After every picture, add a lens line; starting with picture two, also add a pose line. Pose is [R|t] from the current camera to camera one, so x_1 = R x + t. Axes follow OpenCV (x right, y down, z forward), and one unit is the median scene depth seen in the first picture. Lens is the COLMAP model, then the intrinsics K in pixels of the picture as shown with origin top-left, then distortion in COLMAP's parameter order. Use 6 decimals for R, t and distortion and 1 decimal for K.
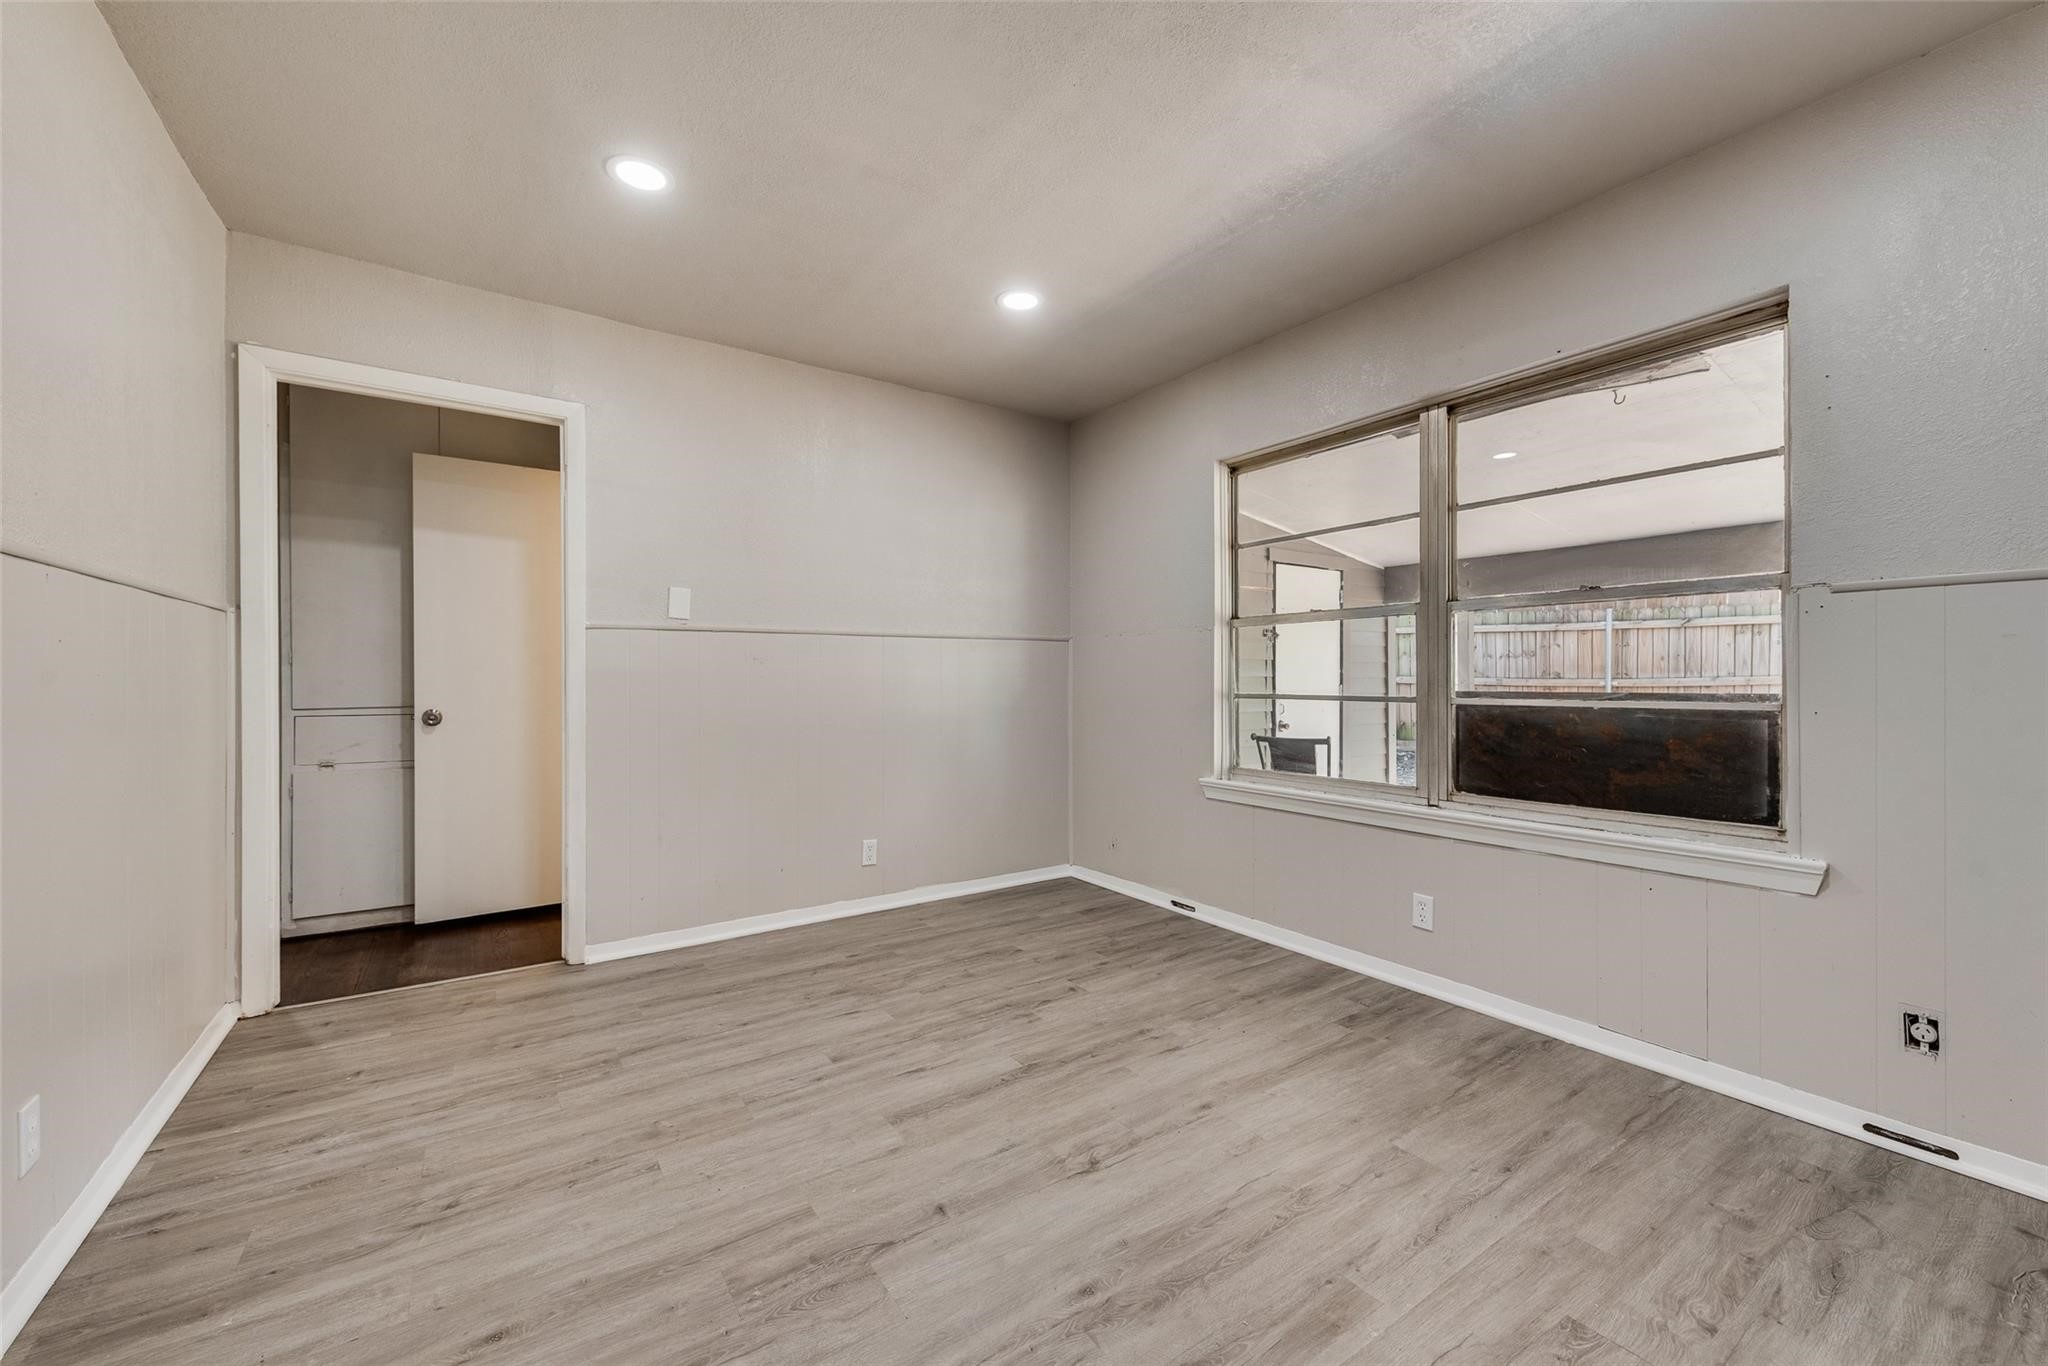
lens RADIAL K [[812.2, 0, 1025.3], [0, 812.2, 678.0], [0, 0, 1]] dist [0.012274, -0.000171]
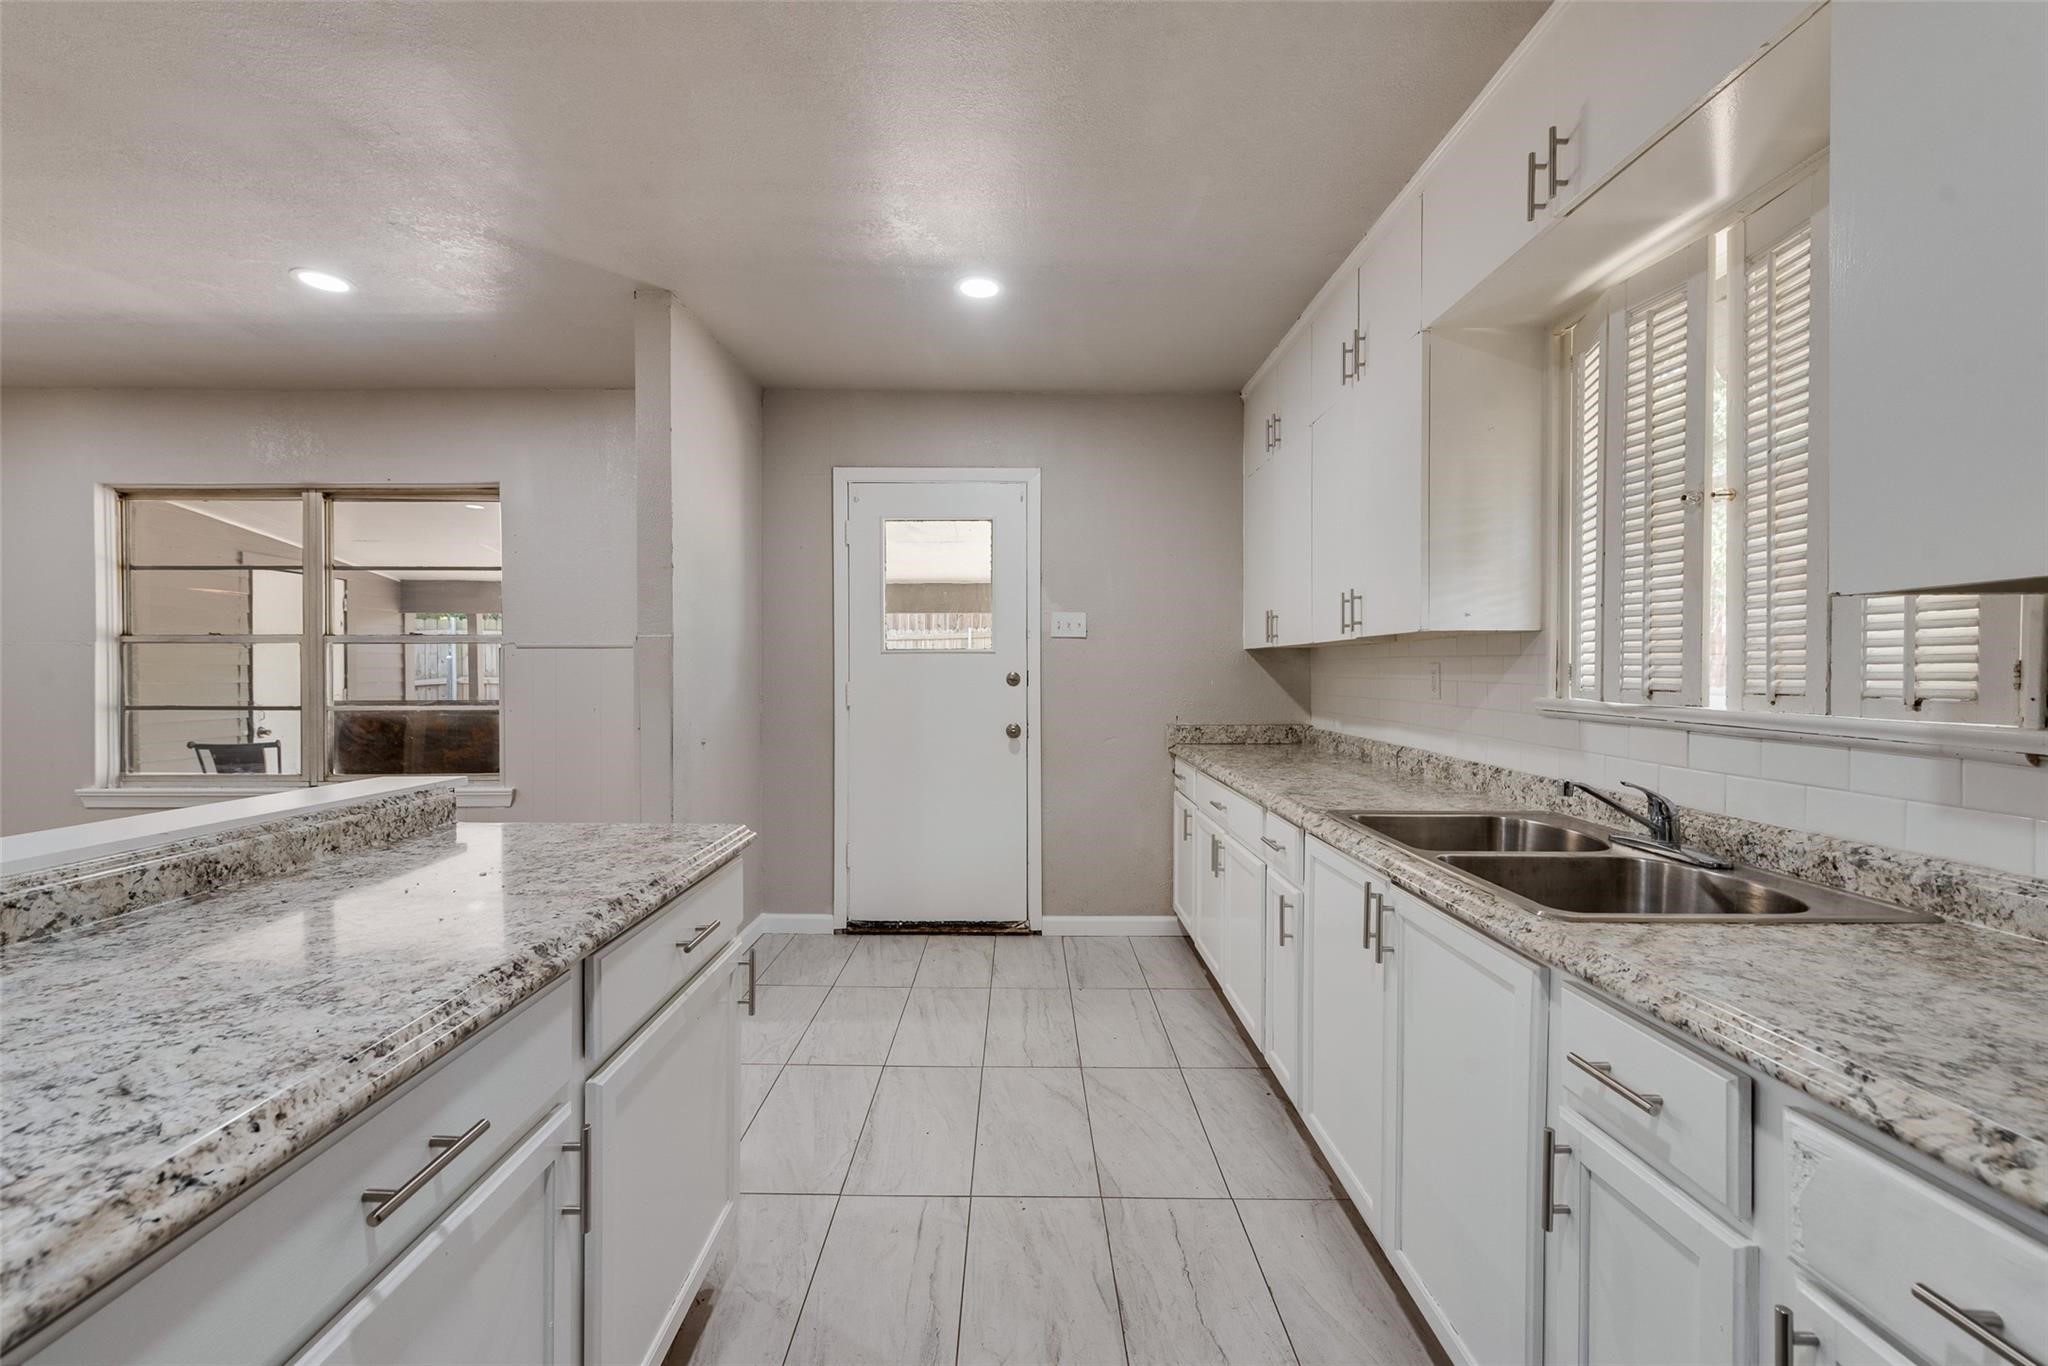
lens RADIAL K [[812.2, 0, 1011.8], [0, 812.2, 671.7], [0, 0, 1]] dist [0.012274, -0.000171]
pose [[0.581722, -0.001341, 0.813387, 0.055734], [0.001222, 0.999999, 0.000775, -0.025111], [-0.813387, 0.000543, 0.581723, -0.569387]]
